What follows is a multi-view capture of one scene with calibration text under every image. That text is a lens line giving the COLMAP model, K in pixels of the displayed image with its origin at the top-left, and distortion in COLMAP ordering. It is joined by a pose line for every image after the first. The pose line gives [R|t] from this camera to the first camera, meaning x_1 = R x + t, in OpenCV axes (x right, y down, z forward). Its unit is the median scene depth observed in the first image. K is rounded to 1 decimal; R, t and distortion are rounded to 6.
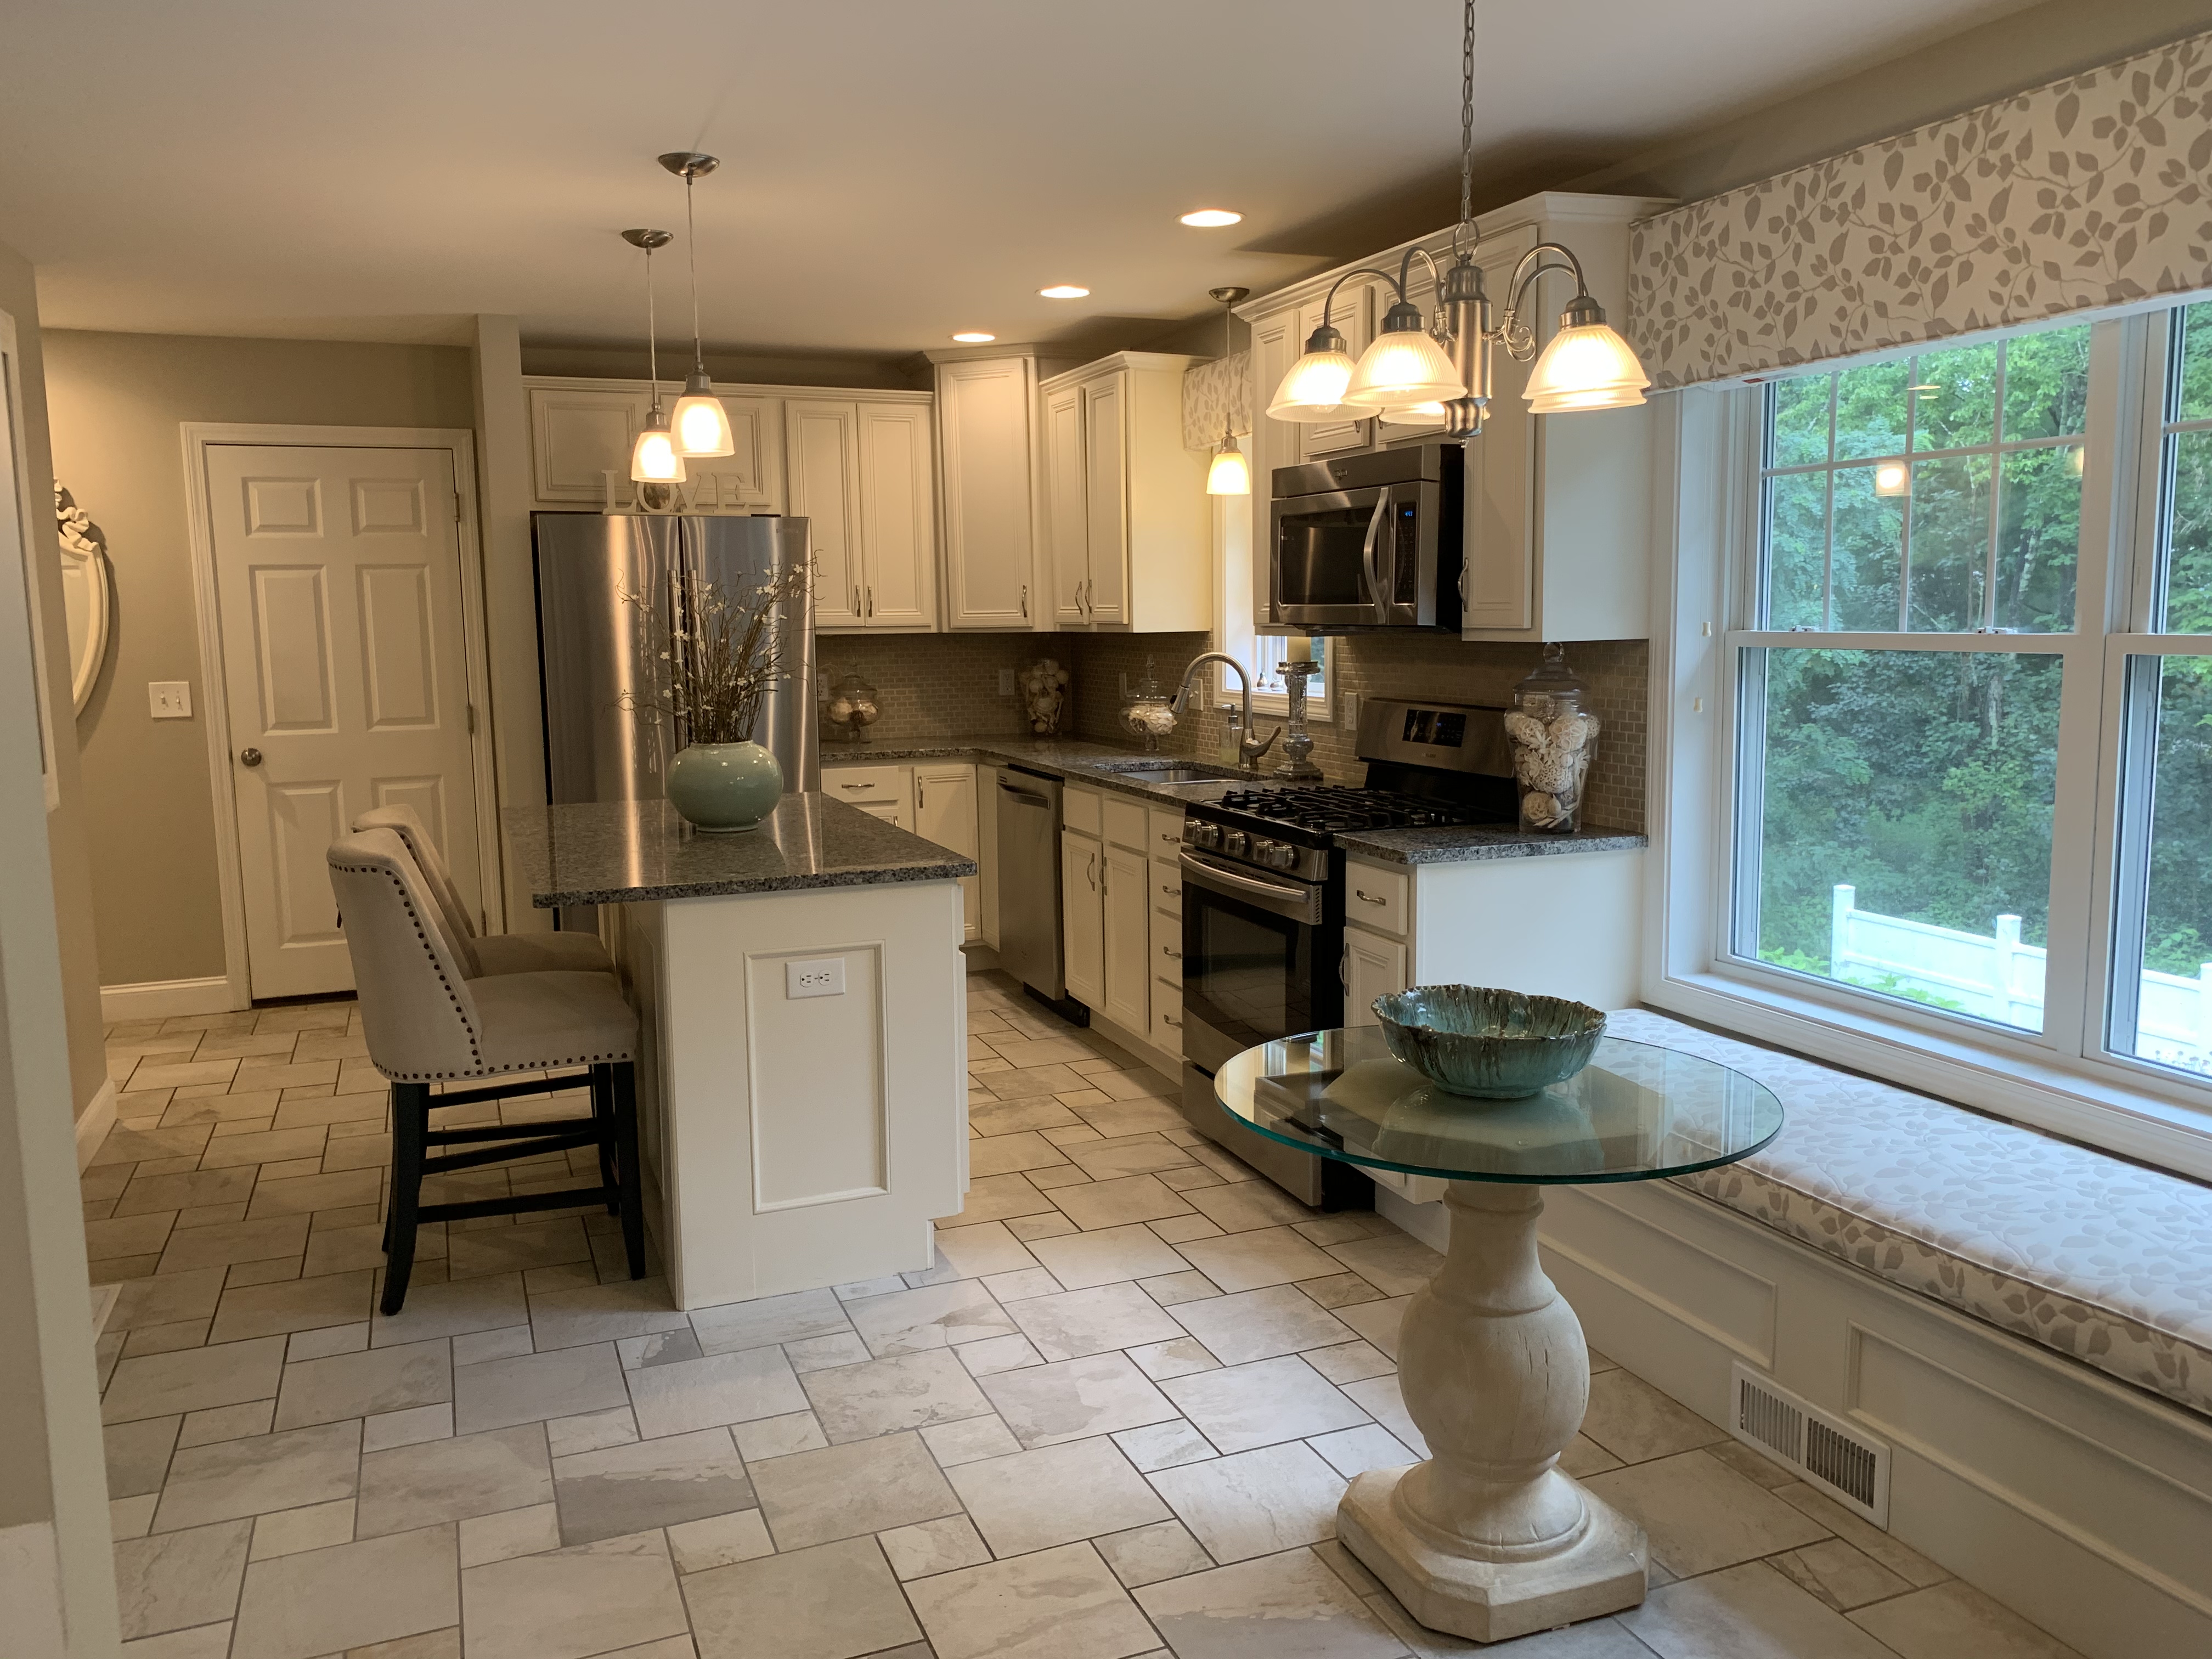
lens RADIAL K [[1672.2, 0, 1106.0], [0, 1672.2, 829.5], [0, 0, 1]] dist [-0.023411, -0.009663]
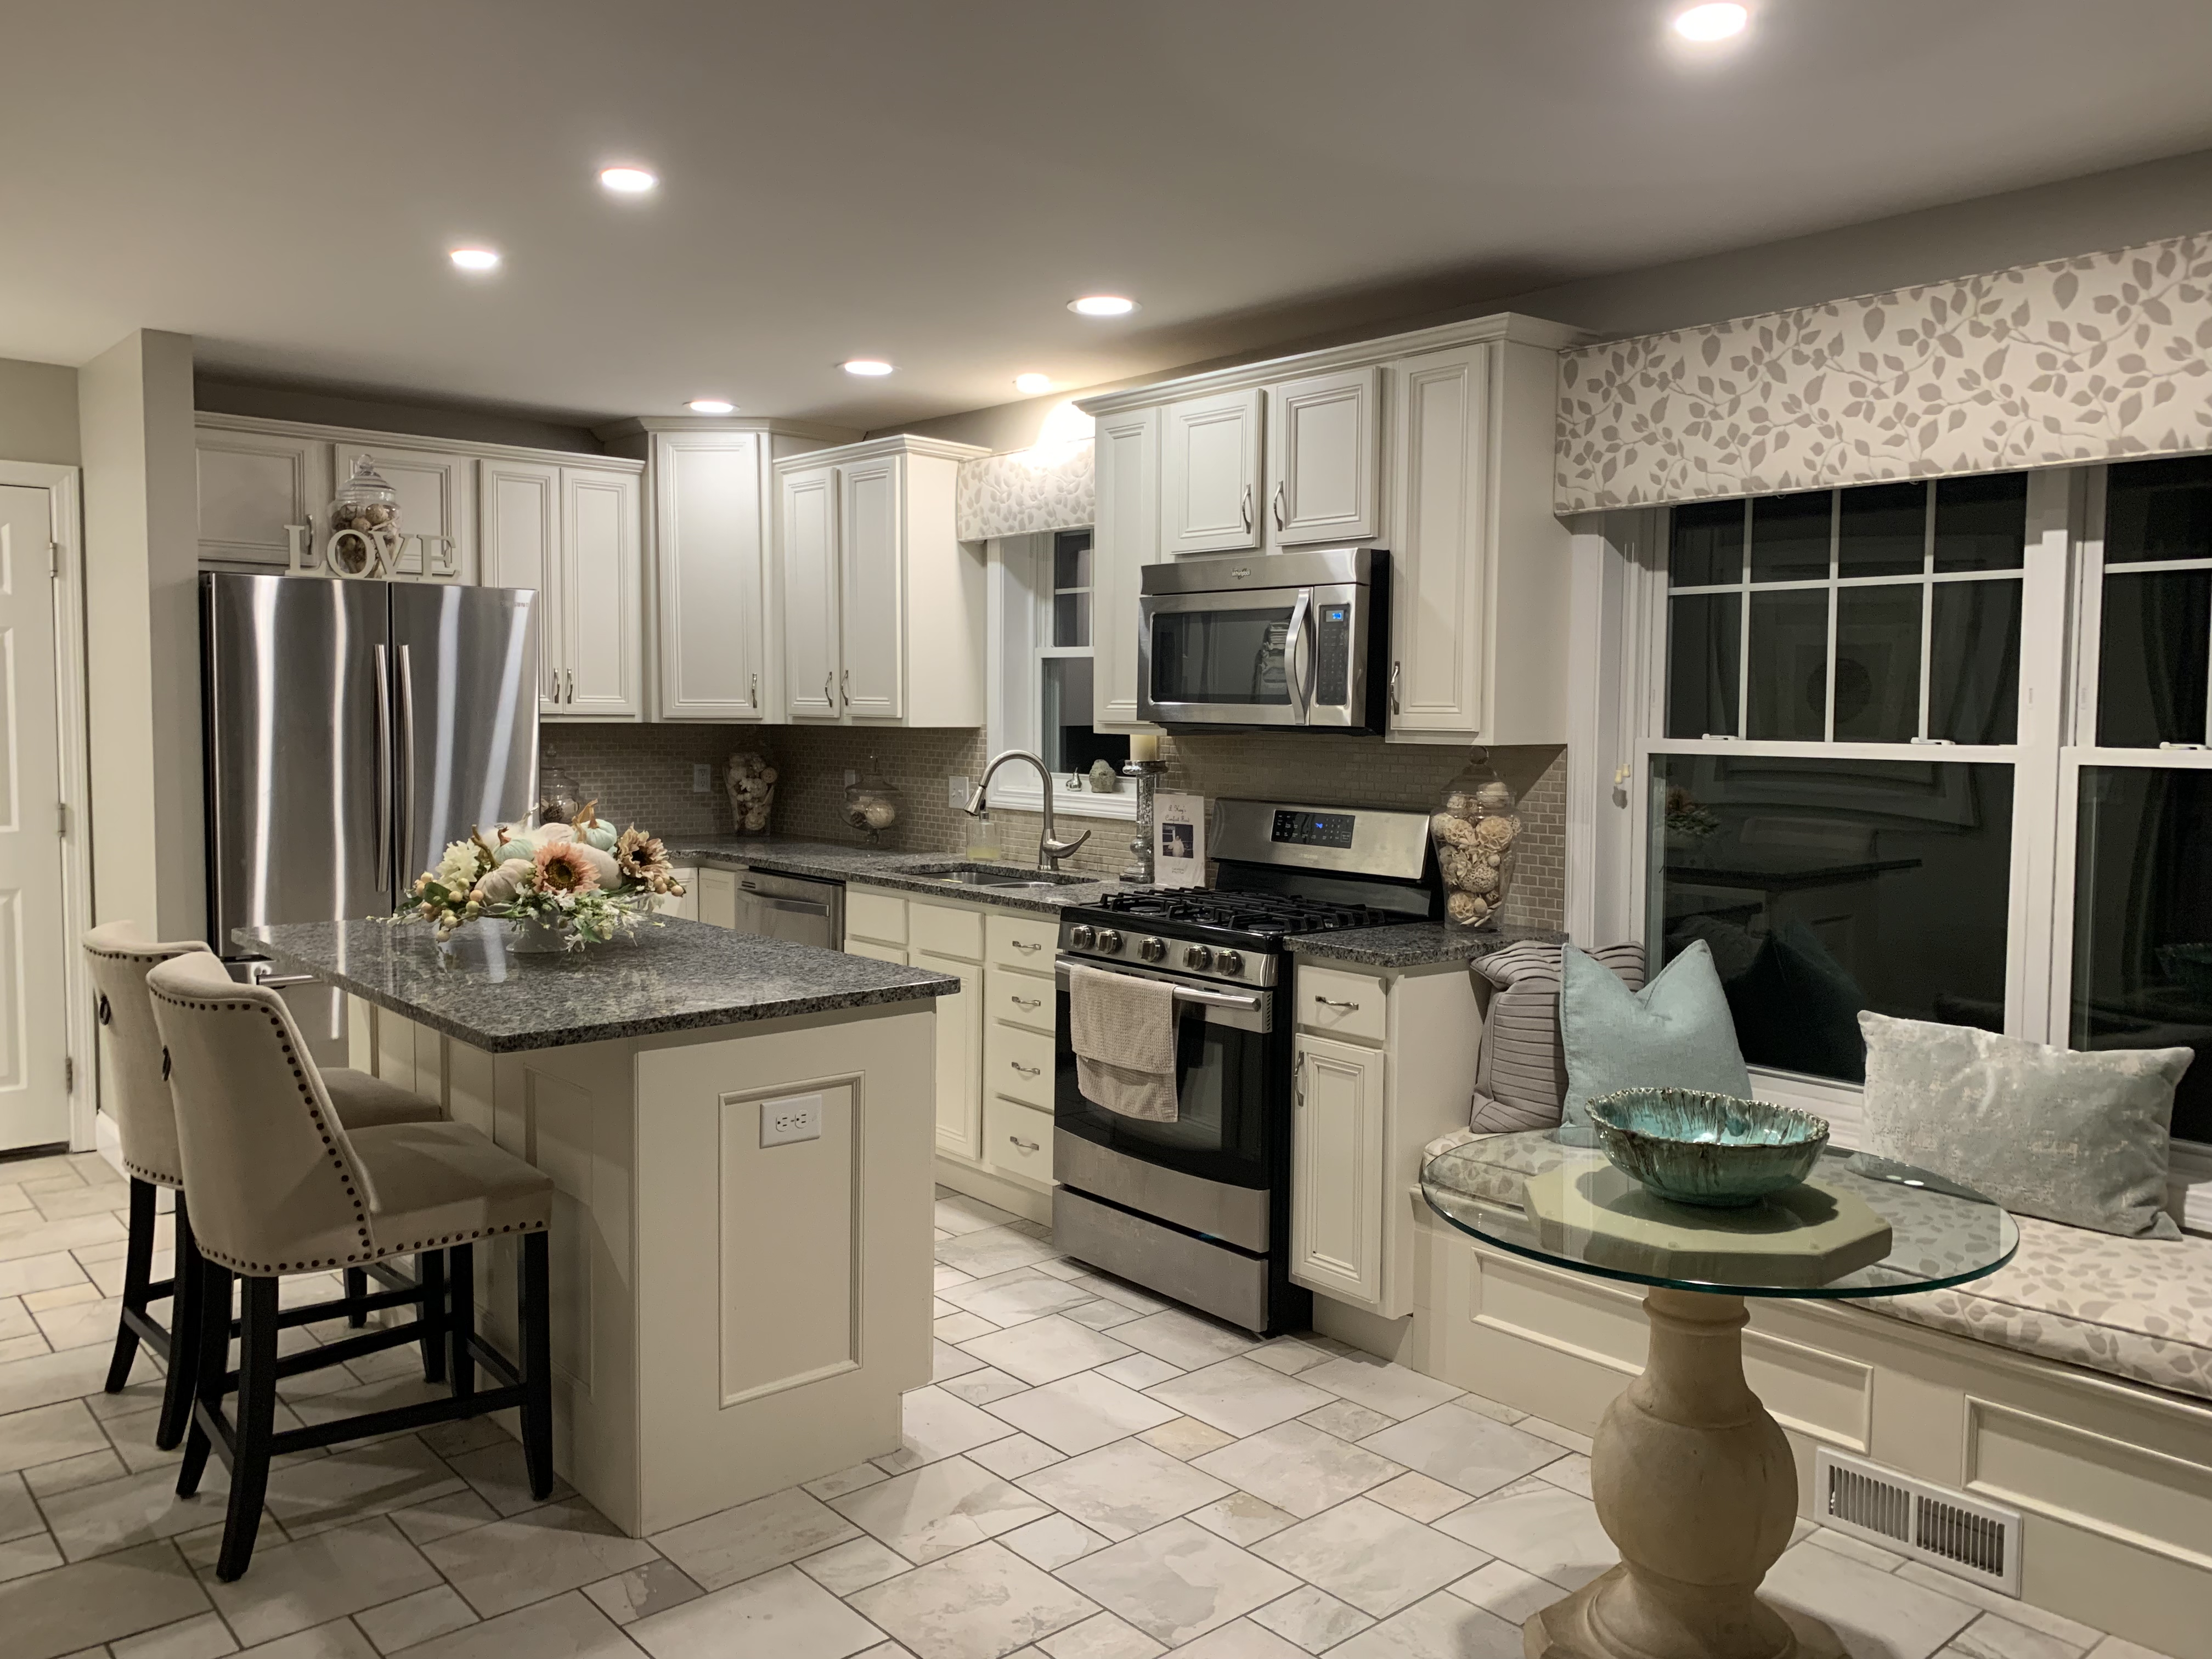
lens RADIAL K [[1684.3, 0, 1103.2], [0, 1684.3, 793.2], [0, 0, 1]] dist [-0.006511, -0.012849]
pose [[0.944866, 0.004946, 0.327421, -0.305735], [0.020824, 0.996955, -0.075151, -0.010907], [-0.326795, 0.077826, 0.941885, 0.112944]]
